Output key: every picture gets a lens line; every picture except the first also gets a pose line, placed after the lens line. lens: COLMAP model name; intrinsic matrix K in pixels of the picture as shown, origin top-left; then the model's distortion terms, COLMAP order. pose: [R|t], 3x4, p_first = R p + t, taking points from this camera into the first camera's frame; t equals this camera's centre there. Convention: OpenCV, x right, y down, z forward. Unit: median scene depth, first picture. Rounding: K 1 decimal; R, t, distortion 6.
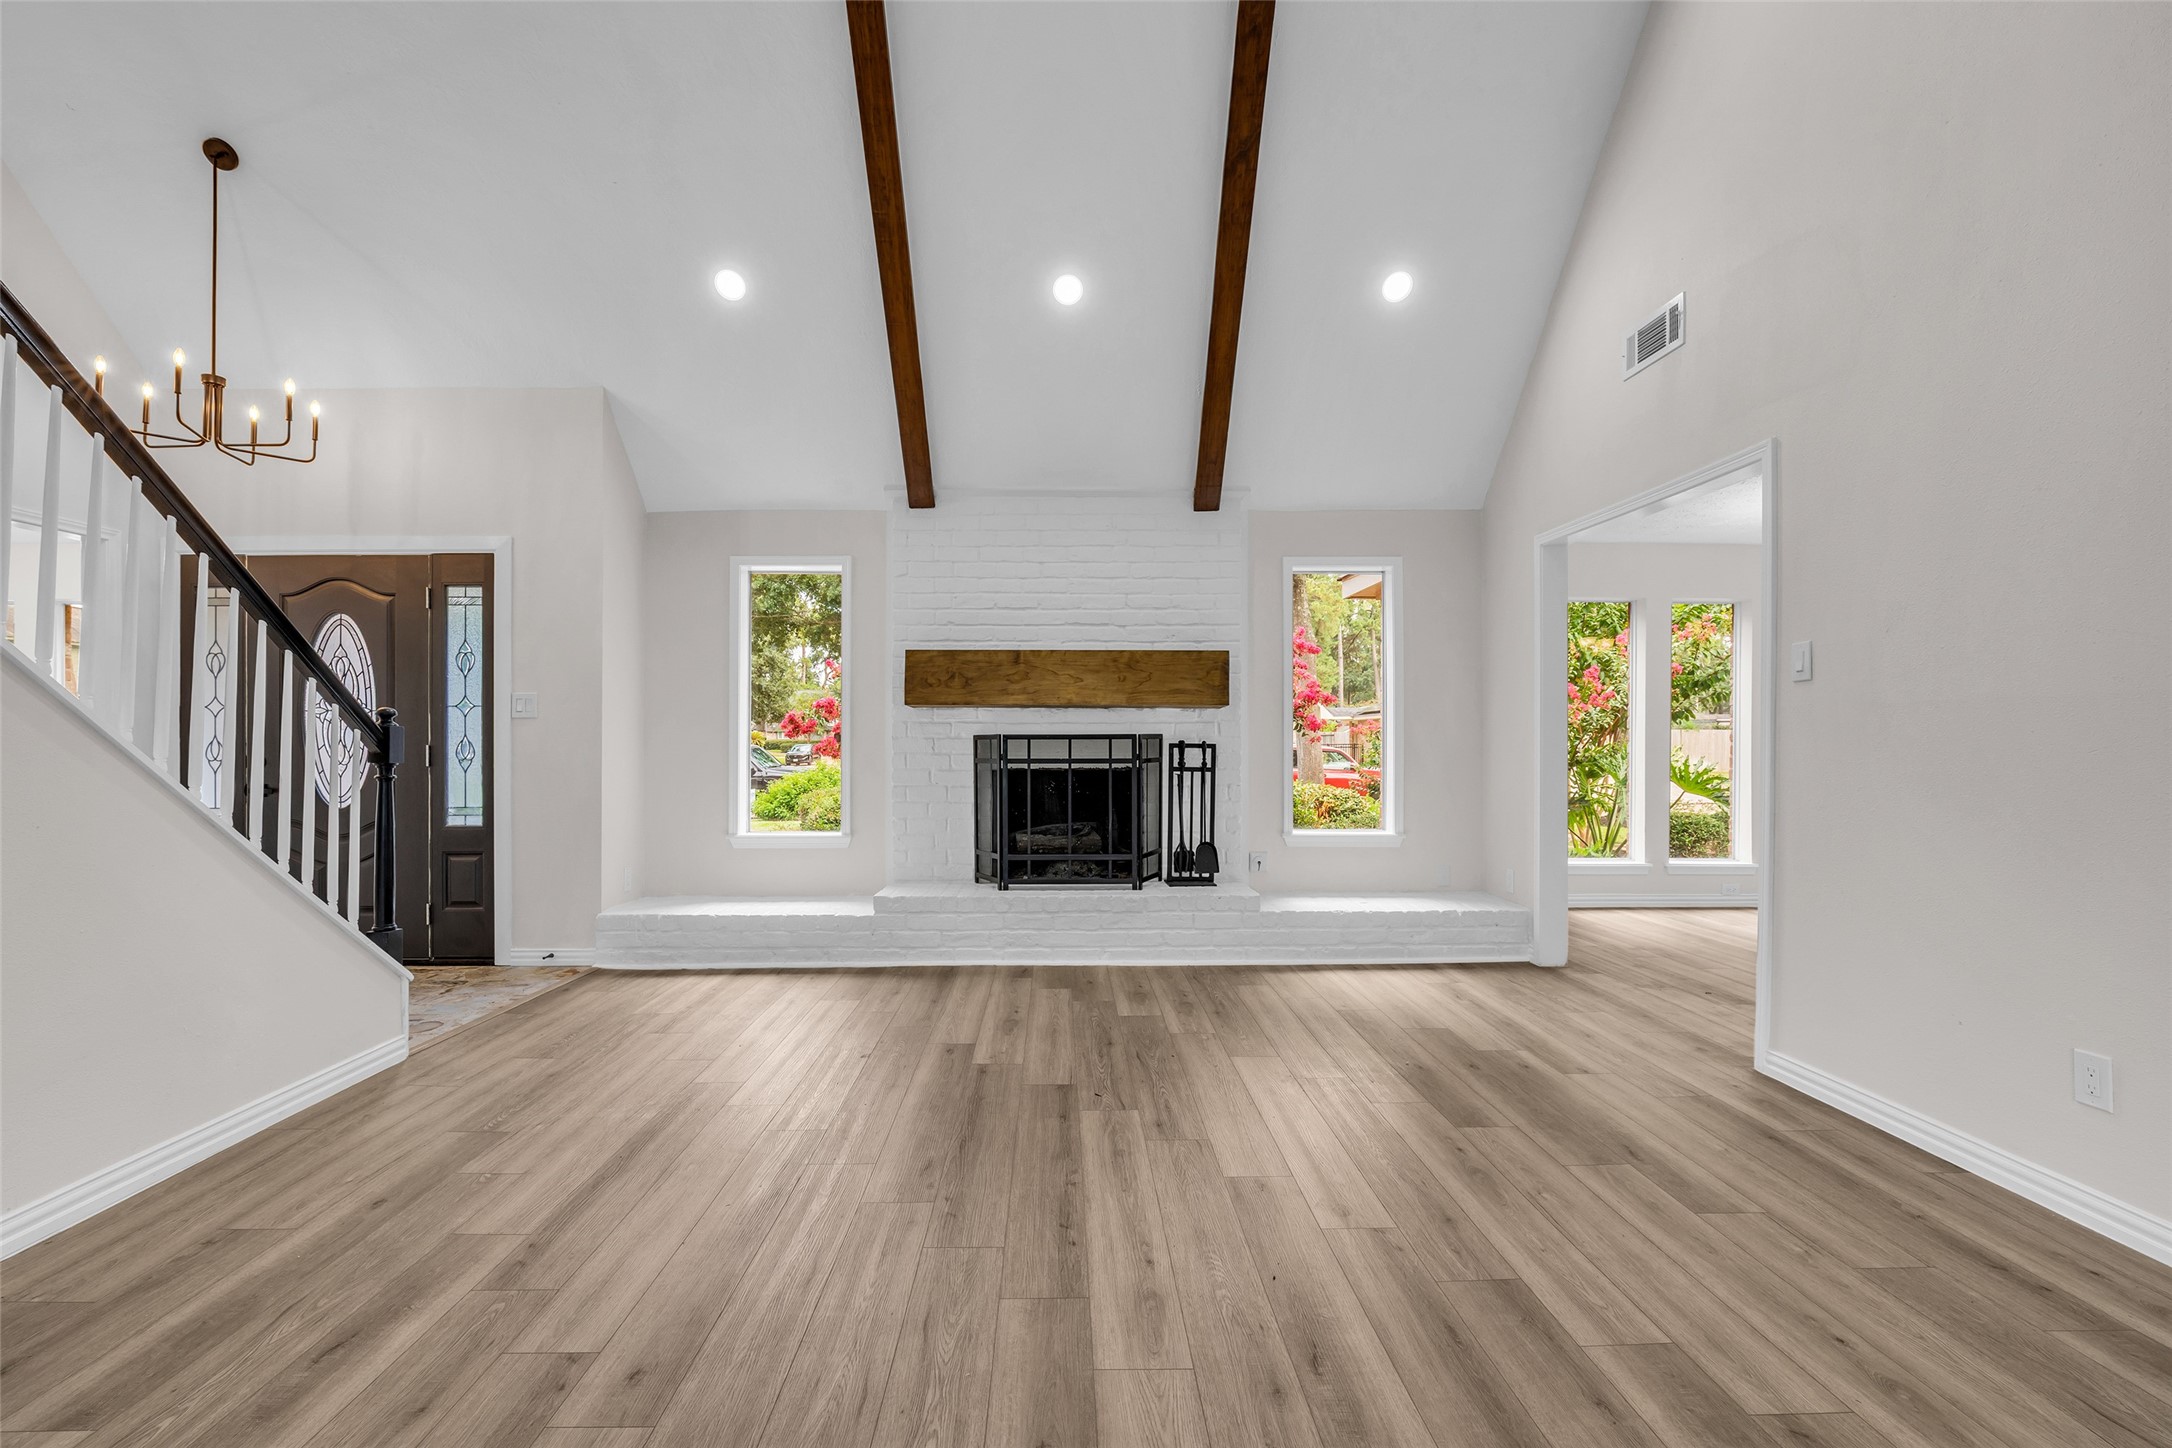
lens RADIAL K [[998.0, 0, 1075.3], [0, 998.0, 748.2], [0, 0, 1]] dist [-0.018205, 0.004616]
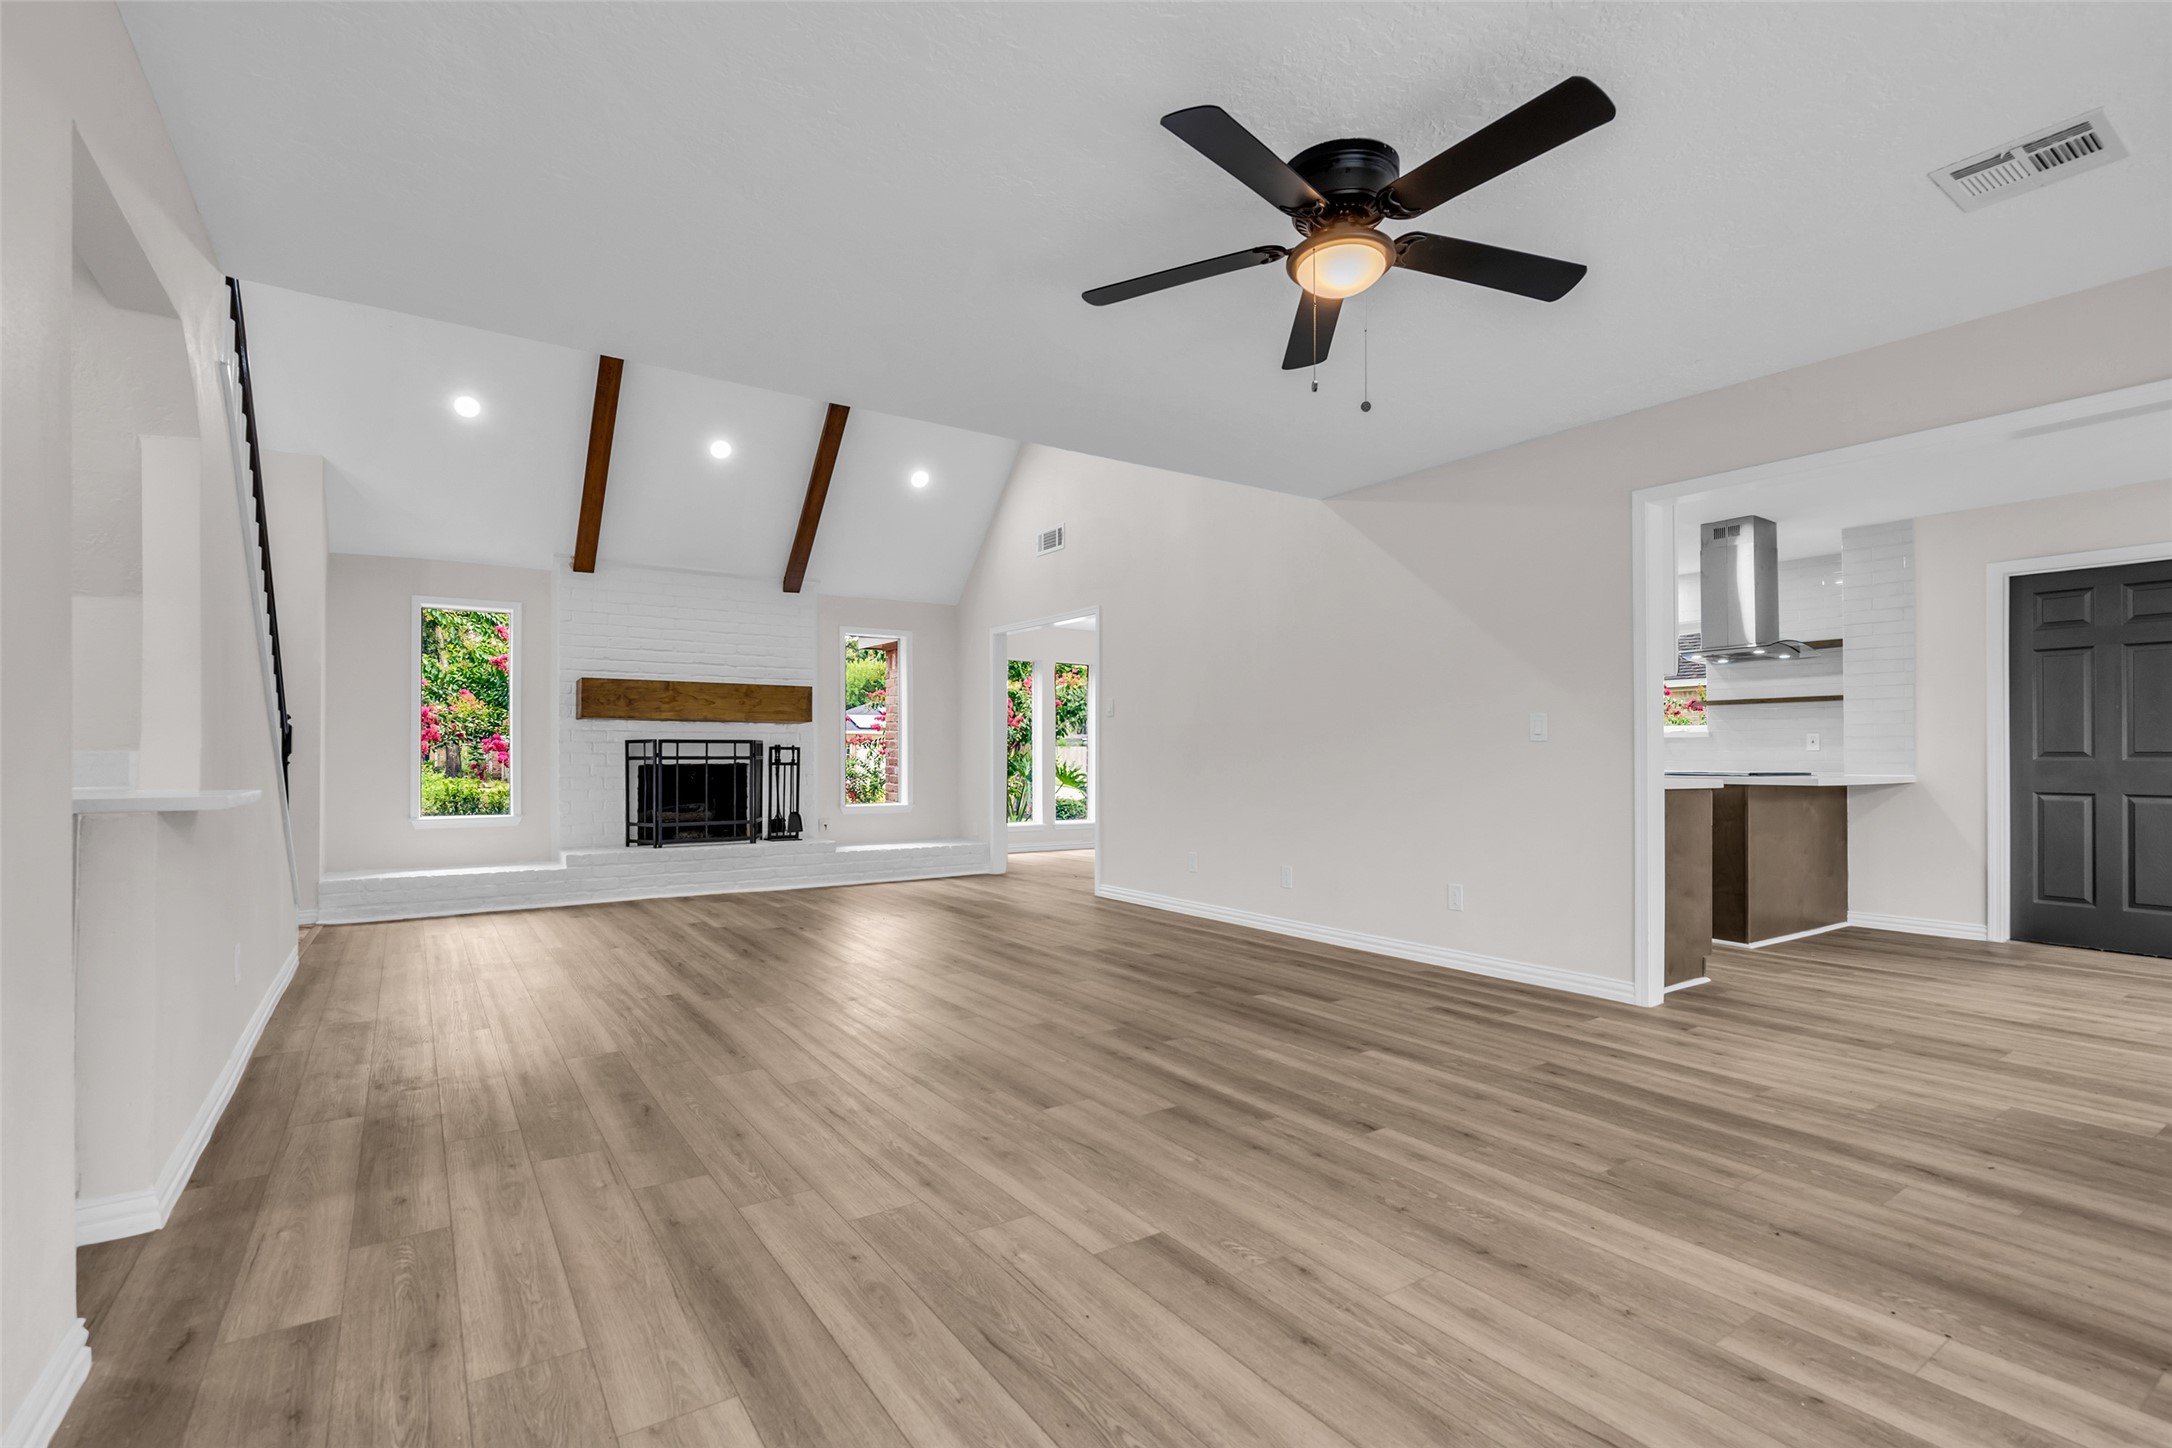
lens RADIAL K [[998.0, 0, 1073.3], [0, 998.0, 749.0], [0, 0, 1]] dist [-0.018205, 0.004616]
pose [[0.844376, 0.003374, 0.535740, -0.341568], [0.005571, 0.999871, -0.015078, 0.025465], [-0.535722, 0.015716, 0.844248, -0.538124]]
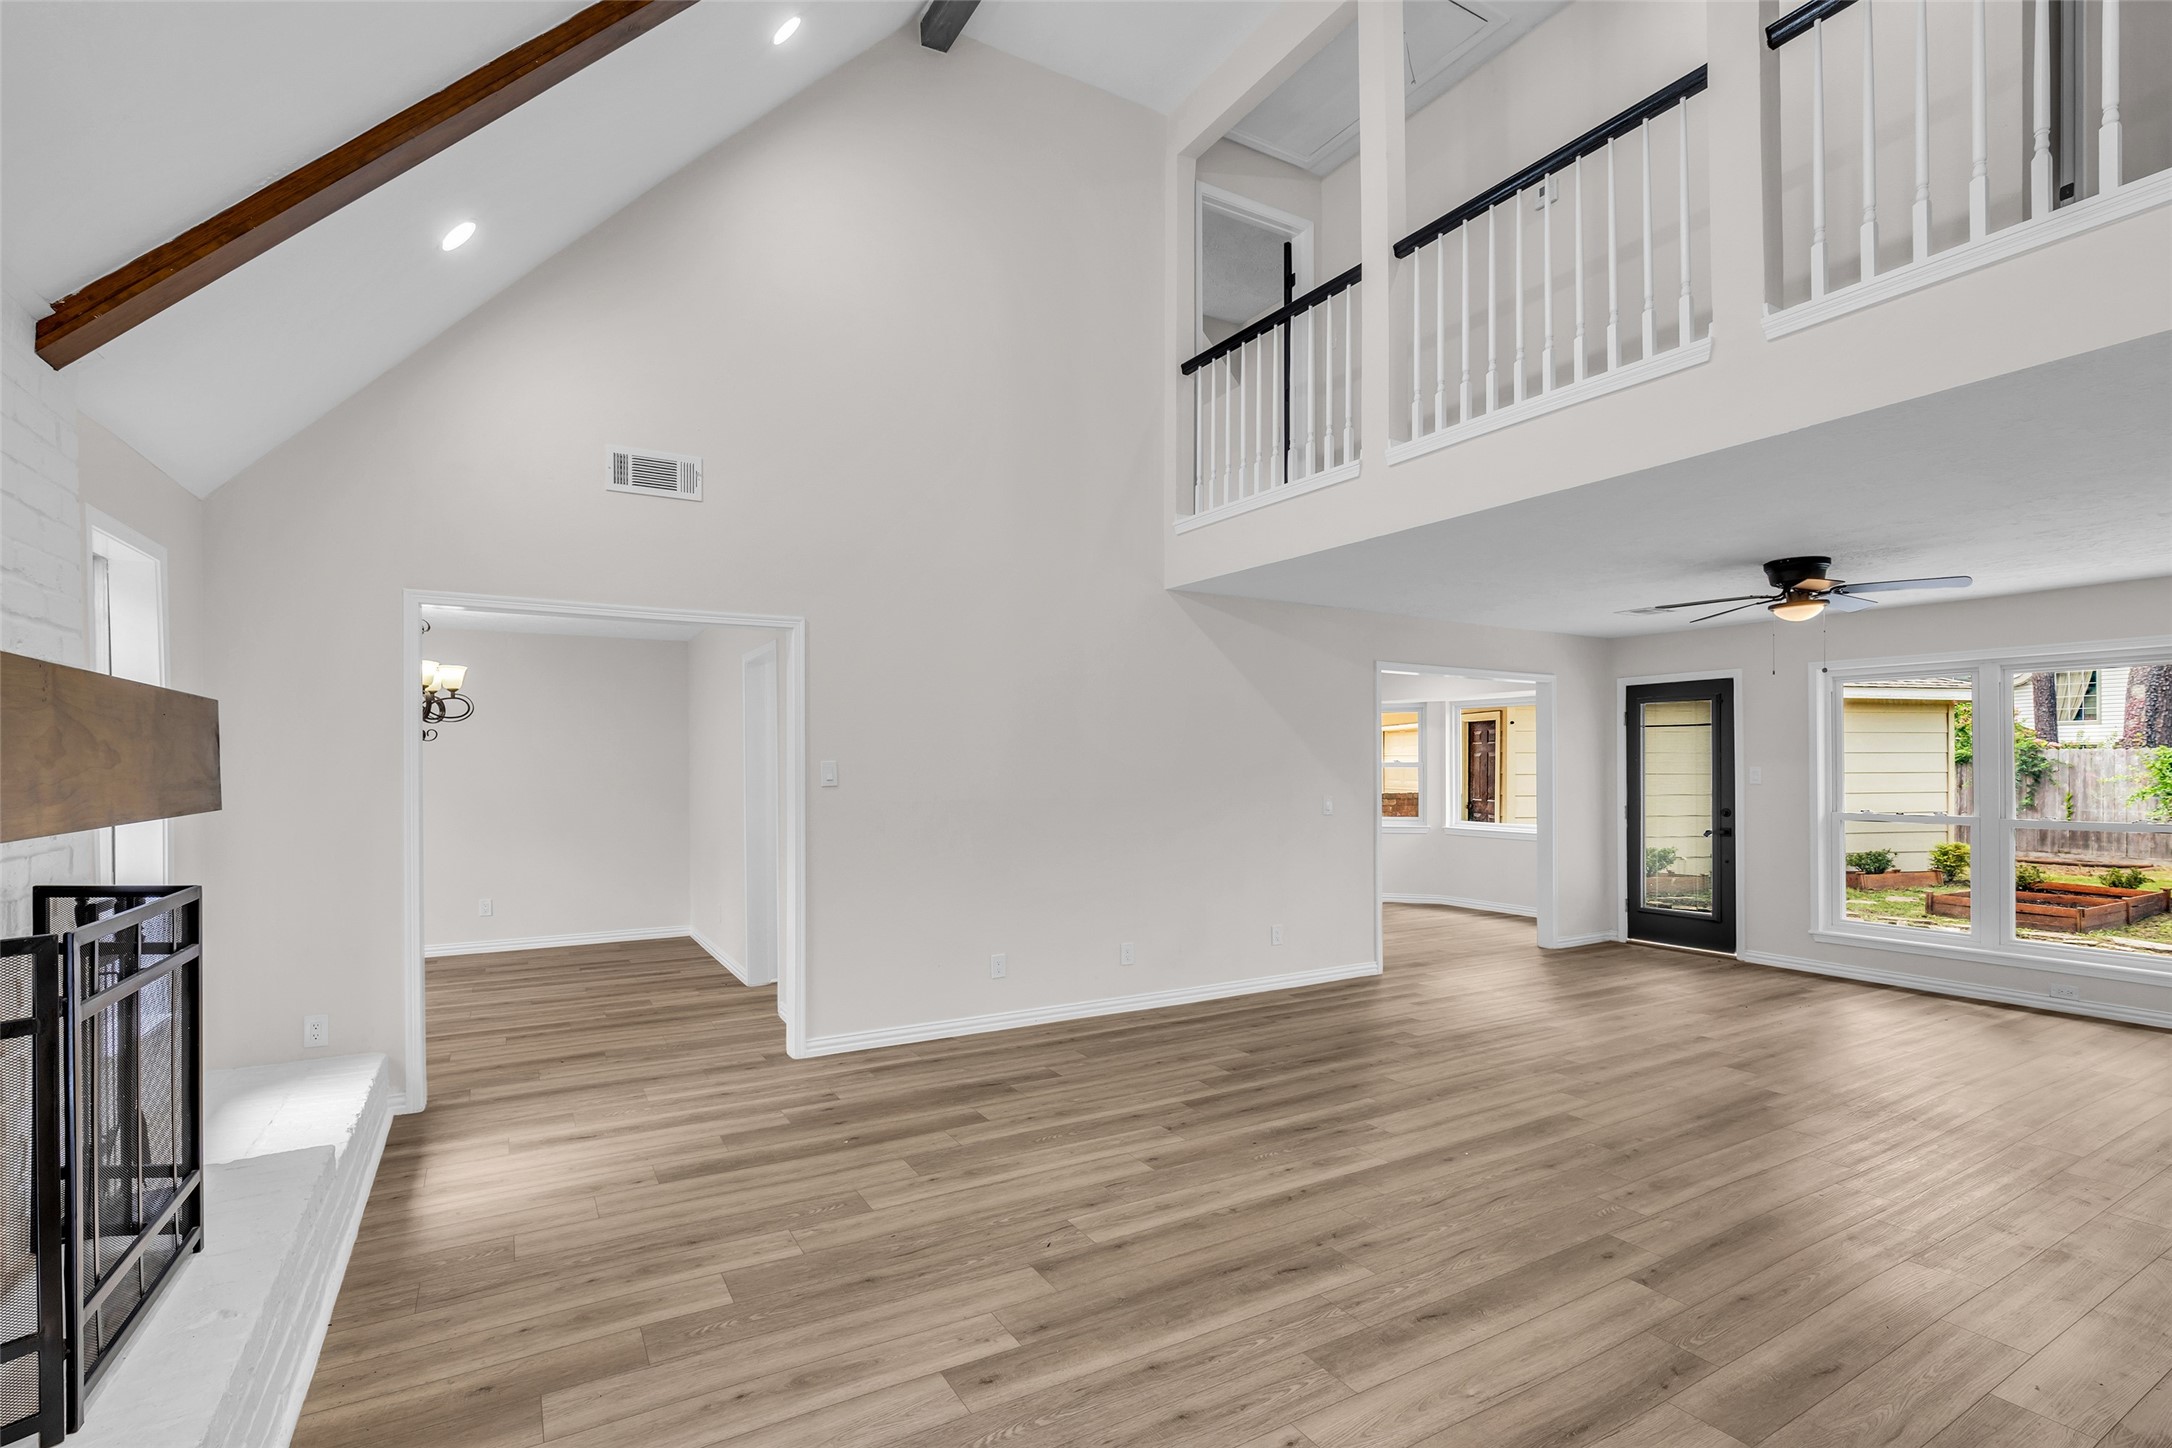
lens RADIAL K [[998.0, 0, 1079.0], [0, 998.0, 781.4], [0, 0, 1]] dist [-0.018205, 0.004616]
pose [[-0.482233, -0.015948, 0.875898, -0.494211], [0.009321, 0.999684, 0.023334, -0.067726], [-0.875993, 0.019417, -0.481933, 0.869887]]
